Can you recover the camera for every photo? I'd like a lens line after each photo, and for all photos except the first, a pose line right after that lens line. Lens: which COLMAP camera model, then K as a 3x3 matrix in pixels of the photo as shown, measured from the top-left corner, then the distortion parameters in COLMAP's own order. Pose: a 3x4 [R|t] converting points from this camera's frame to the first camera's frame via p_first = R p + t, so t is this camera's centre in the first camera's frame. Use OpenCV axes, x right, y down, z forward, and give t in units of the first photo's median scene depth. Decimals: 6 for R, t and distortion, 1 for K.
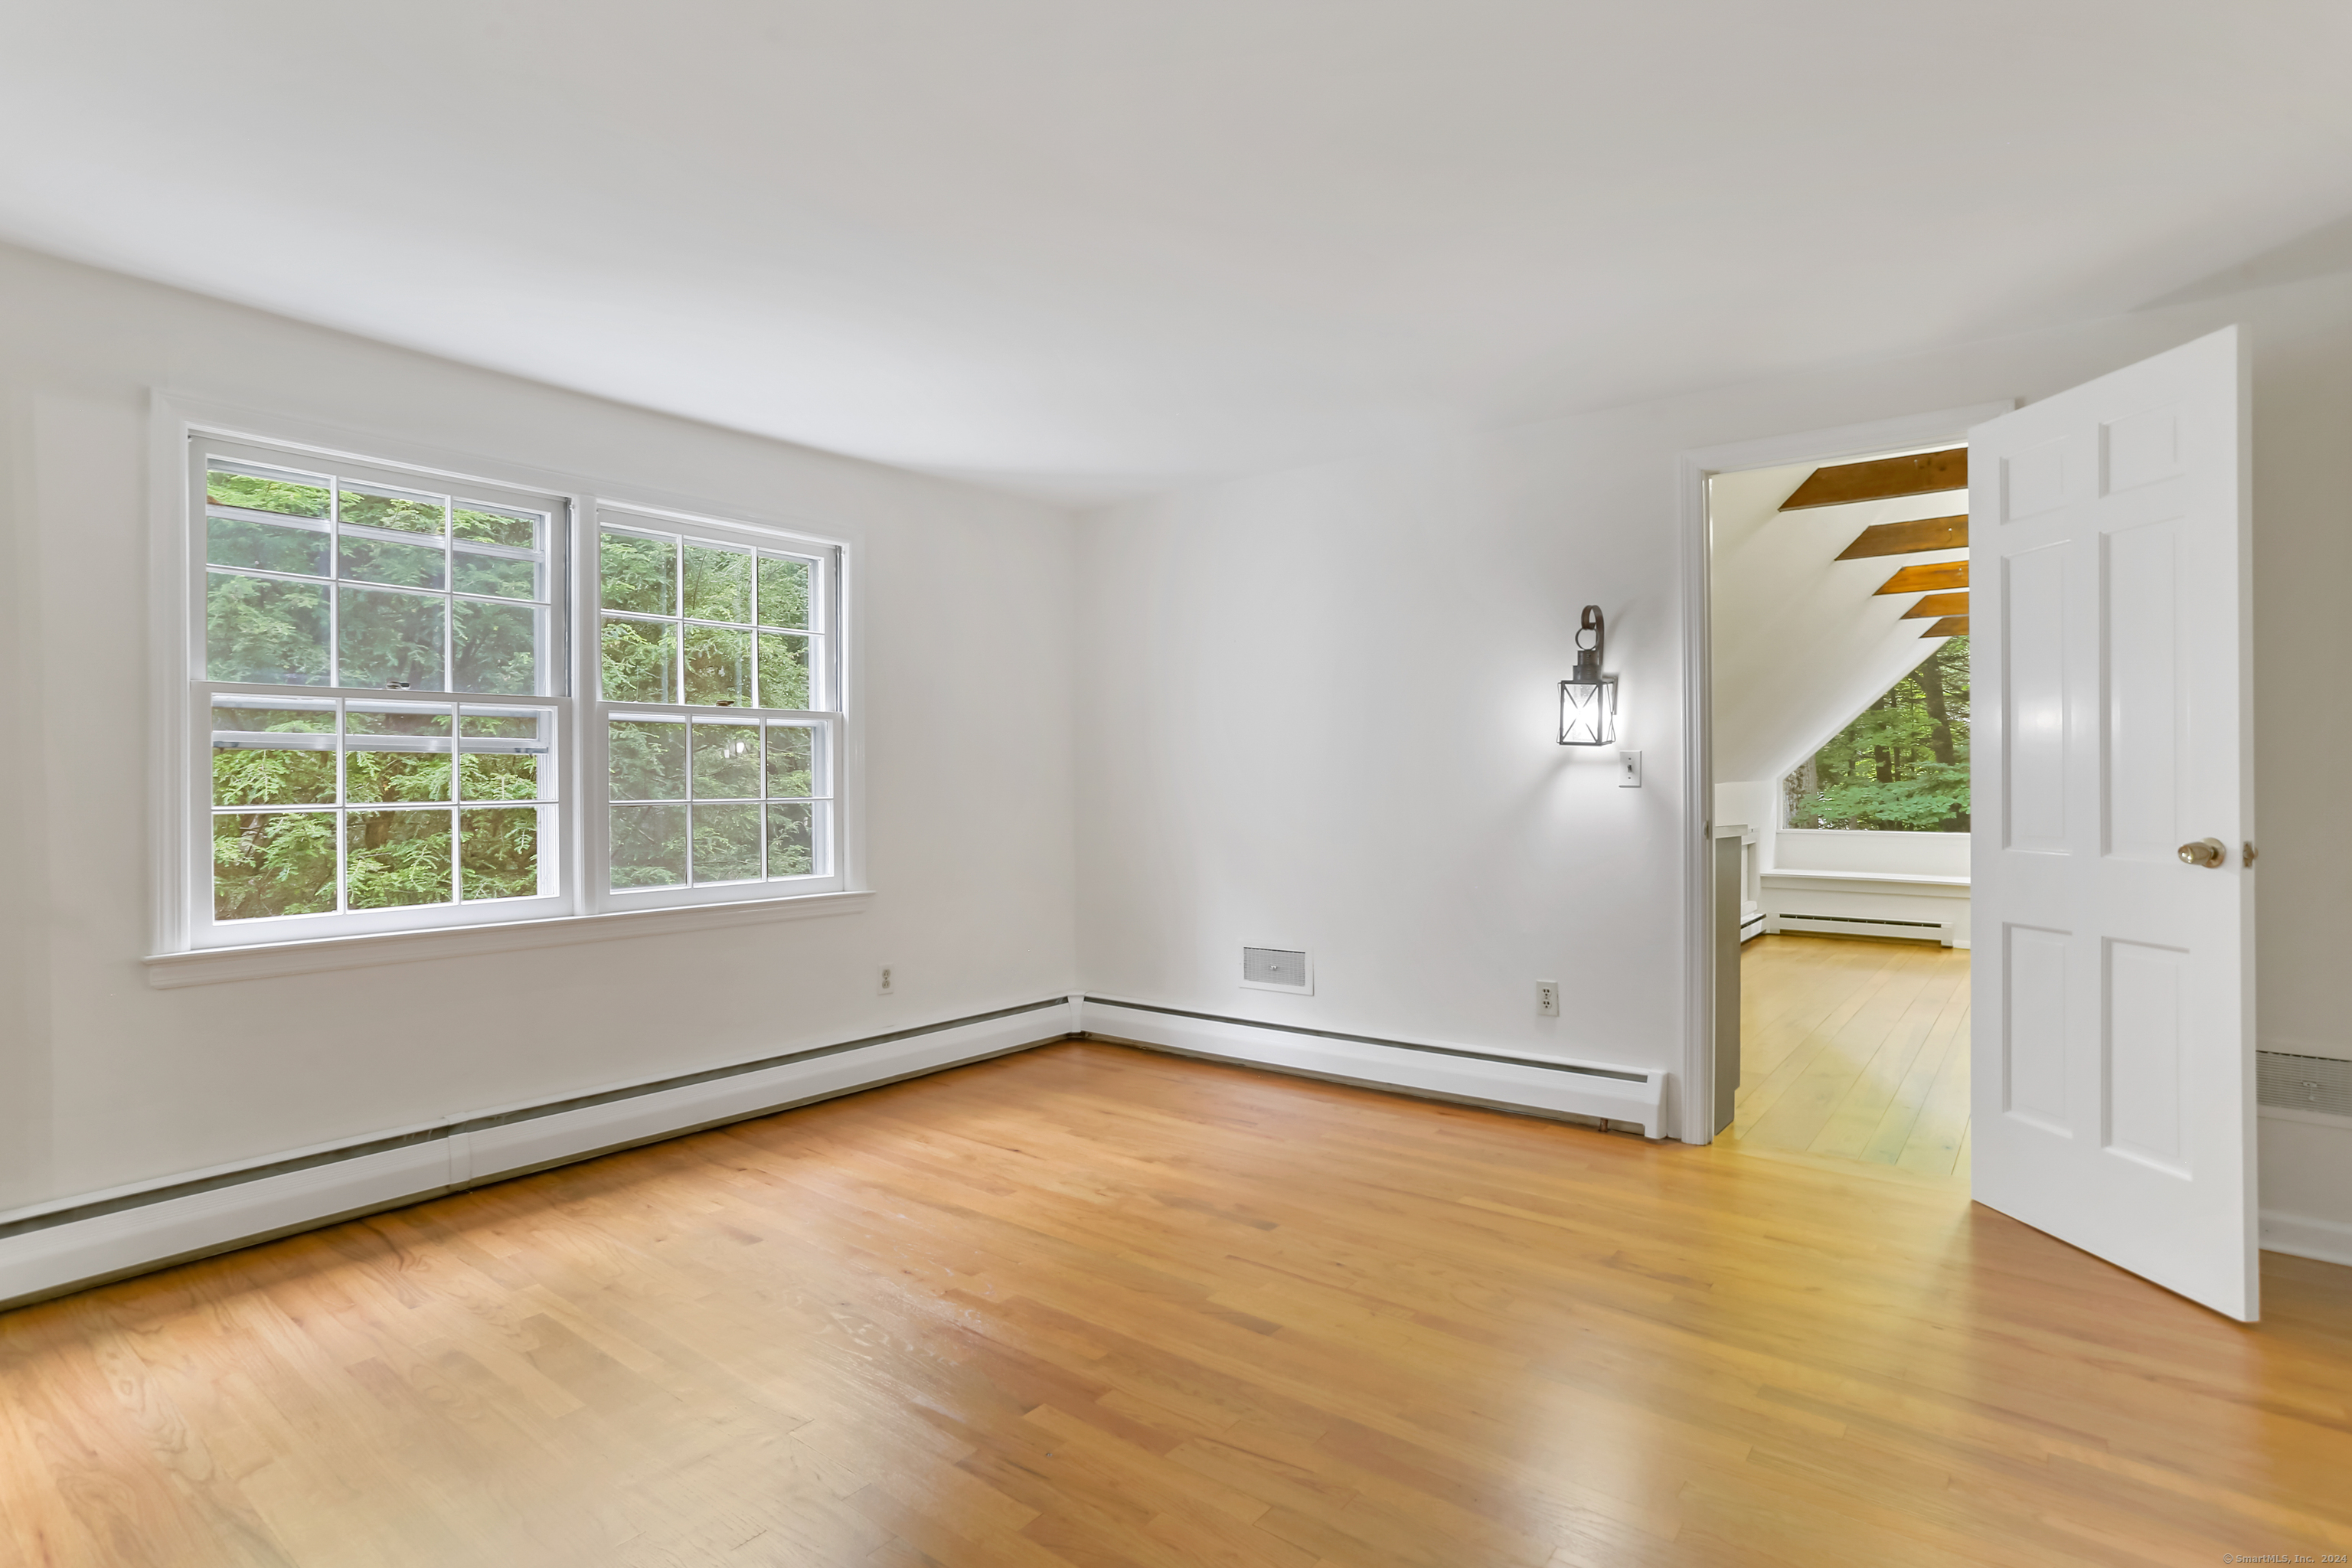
lens RADIAL K [[1154.4, 0, 1169.1], [0, 1154.4, 760.2], [0, 0, 1]] dist [-0.017894, 0.001644]
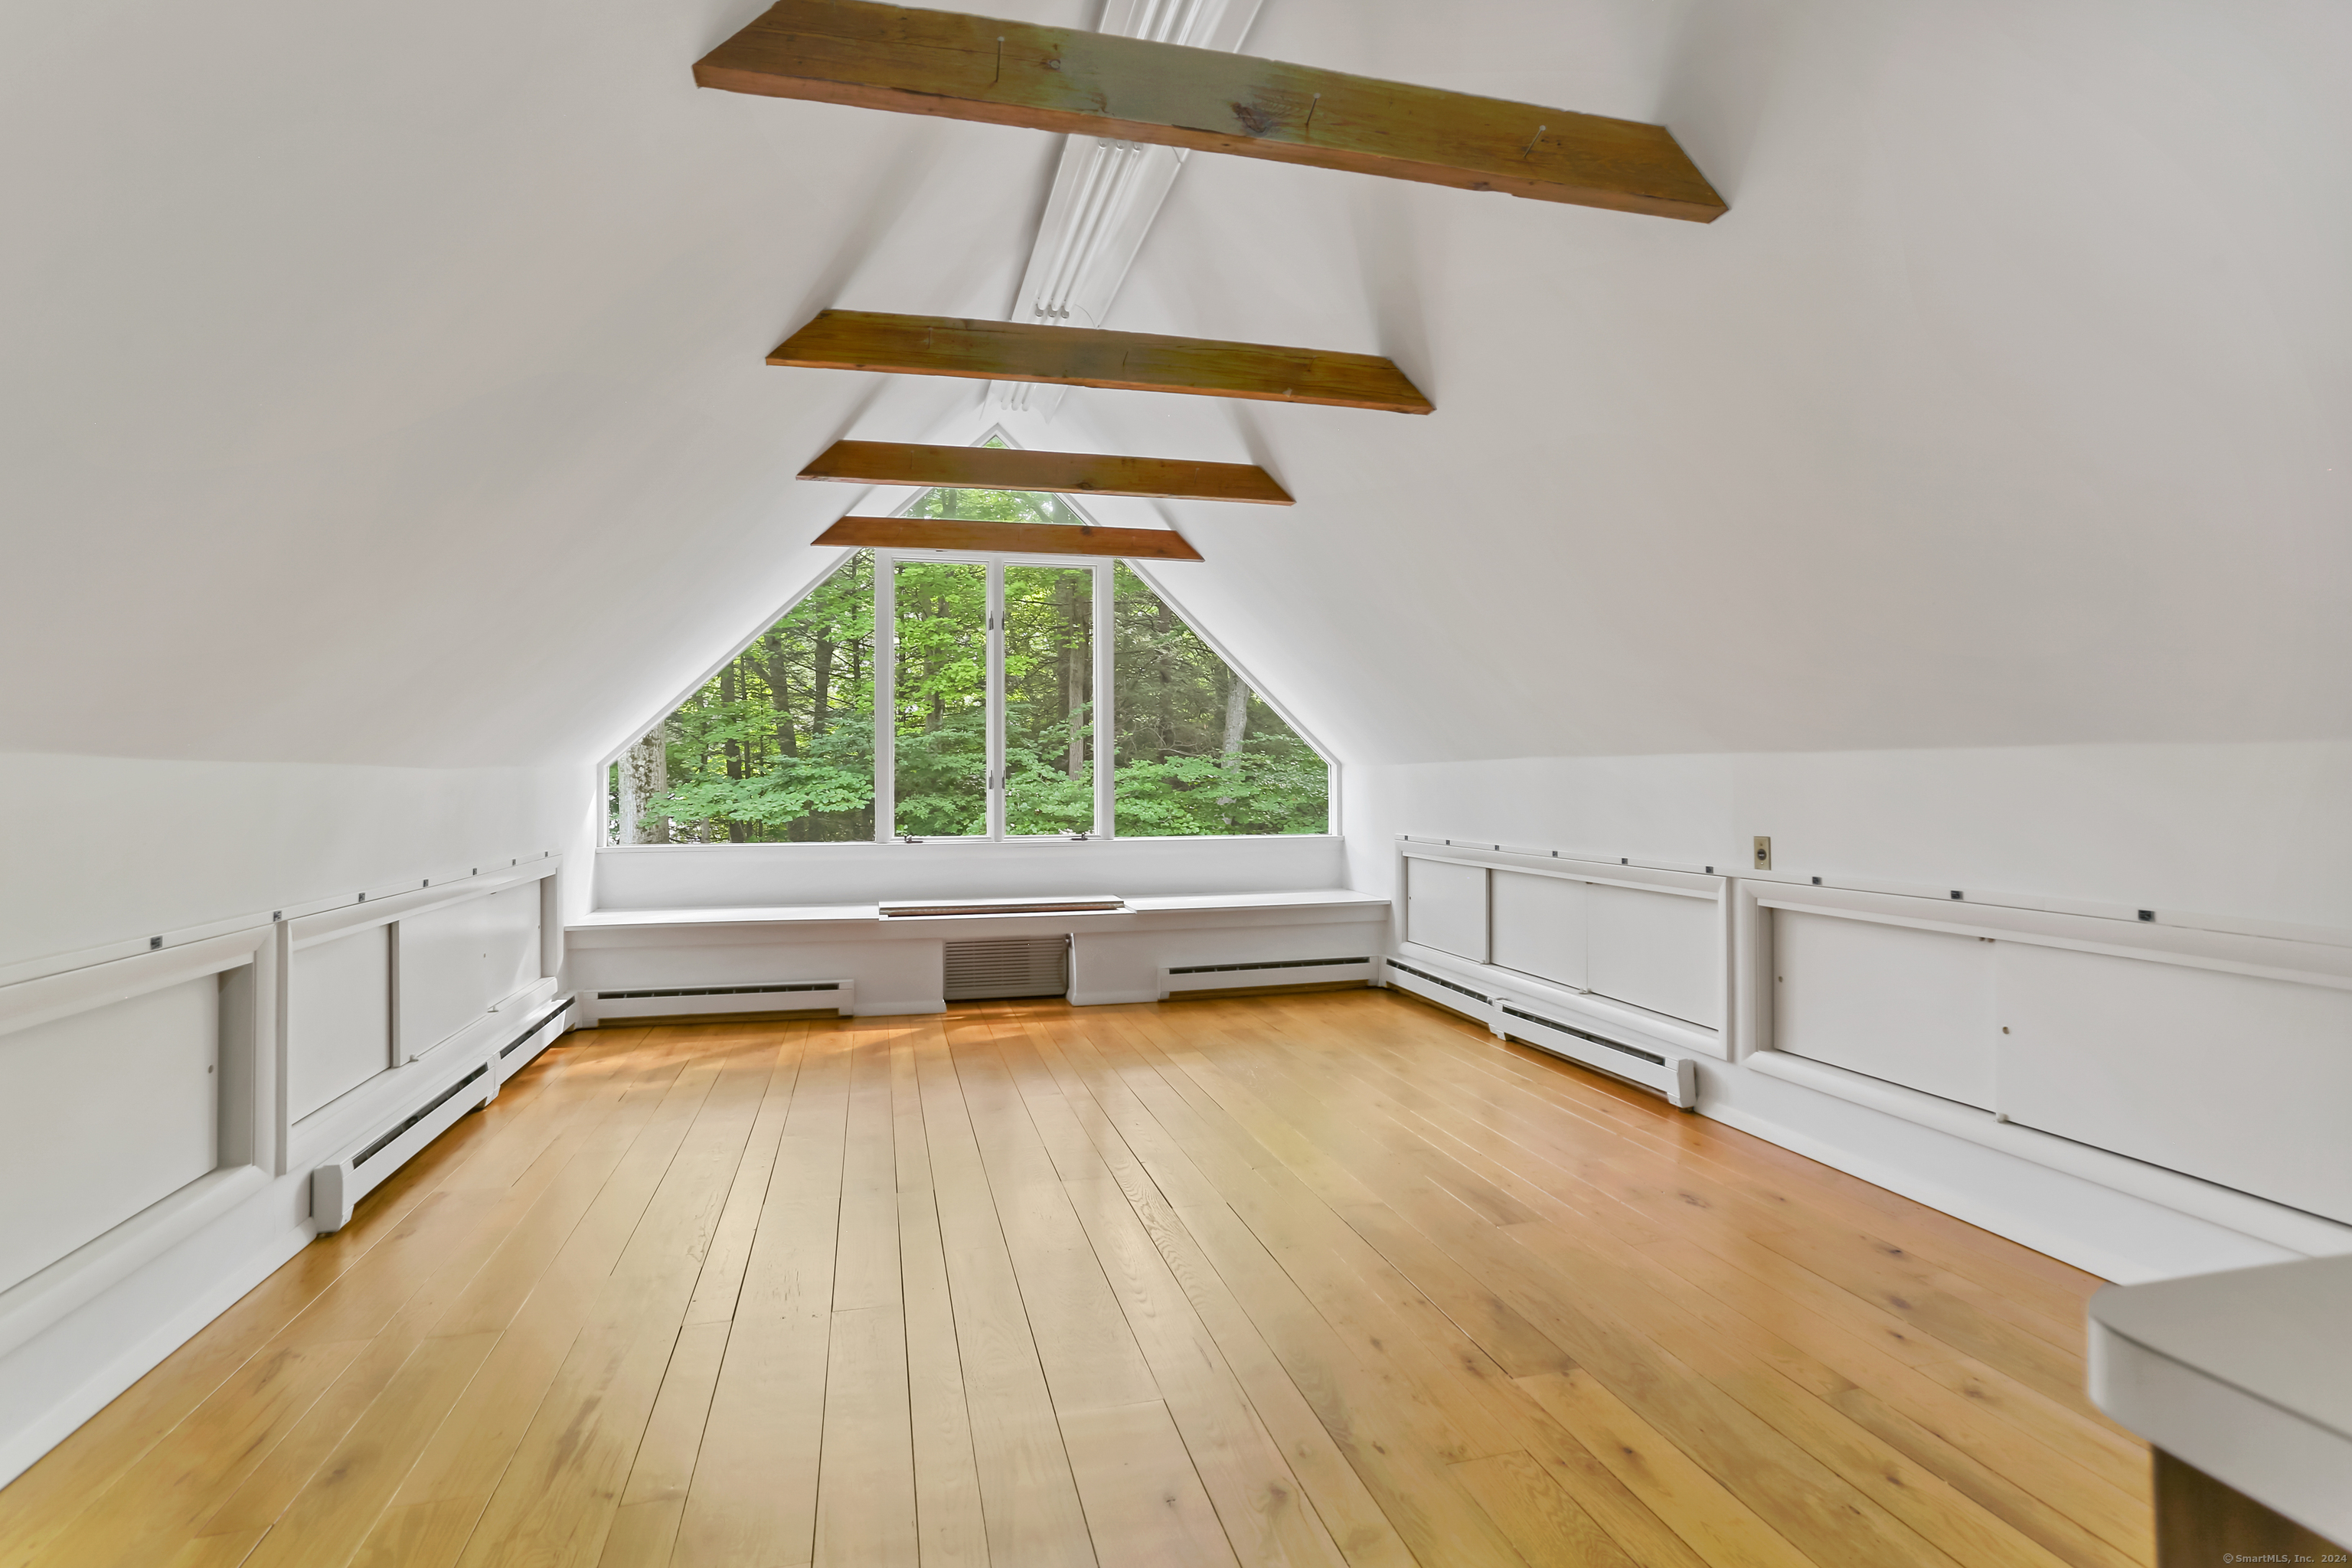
lens RADIAL K [[1154.4, 0, 1169.1], [0, 1154.4, 760.2], [0, 0, 1]] dist [-0.017894, 0.001644]
pose [[0.603564, 0.005934, 0.797292, 0.098868], [-0.006008, 0.999978, -0.002895, 0.005002], [-0.797292, -0.003043, 0.603586, 0.170129]]
